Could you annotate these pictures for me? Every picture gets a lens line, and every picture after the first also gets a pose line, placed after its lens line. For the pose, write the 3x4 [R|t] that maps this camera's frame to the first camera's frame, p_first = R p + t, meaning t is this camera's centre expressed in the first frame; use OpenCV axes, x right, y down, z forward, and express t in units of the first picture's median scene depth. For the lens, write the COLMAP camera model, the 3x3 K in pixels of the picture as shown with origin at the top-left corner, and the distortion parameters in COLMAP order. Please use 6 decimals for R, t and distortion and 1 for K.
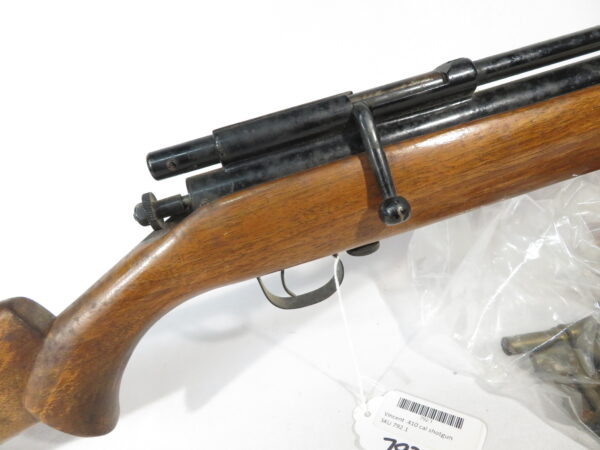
lens RADIAL K [[437.8, 0, 298.0], [0, 437.8, 240.9], [0, 0, 1]] dist [0.005478, 0.005632]
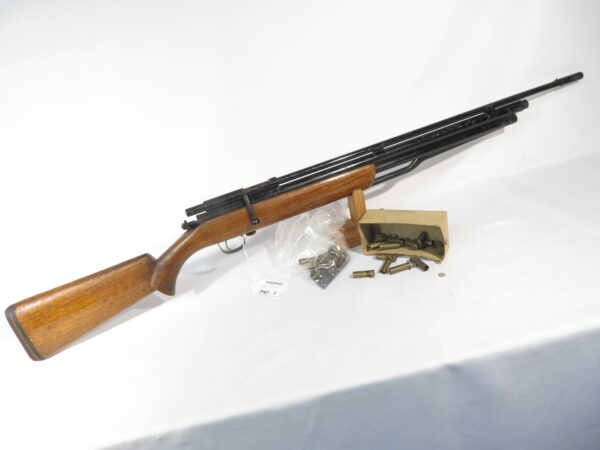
lens RADIAL K [[437.8, 0, 298.0], [0, 437.8, 240.9], [0, 0, 1]] dist [0.005478, 0.005632]
pose [[0.994991, -0.052896, 0.084825, 0.241074], [0.052464, 0.998596, 0.007304, 0.073764], [-0.085093, -0.002817, 0.996369, -2.492425]]
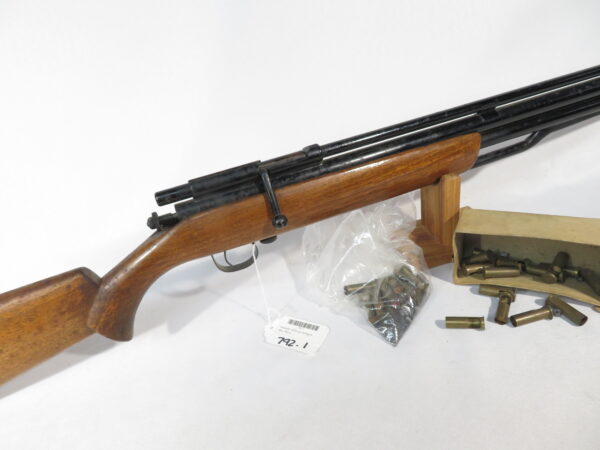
lens RADIAL K [[437.8, 0, 298.0], [0, 437.8, 240.9], [0, 0, 1]] dist [0.005478, 0.005632]
pose [[0.993040, -0.005554, 0.117648, 0.059799], [0.000968, 0.999238, 0.039009, -0.055710], [-0.117775, -0.038623, 0.992289, -0.982663]]
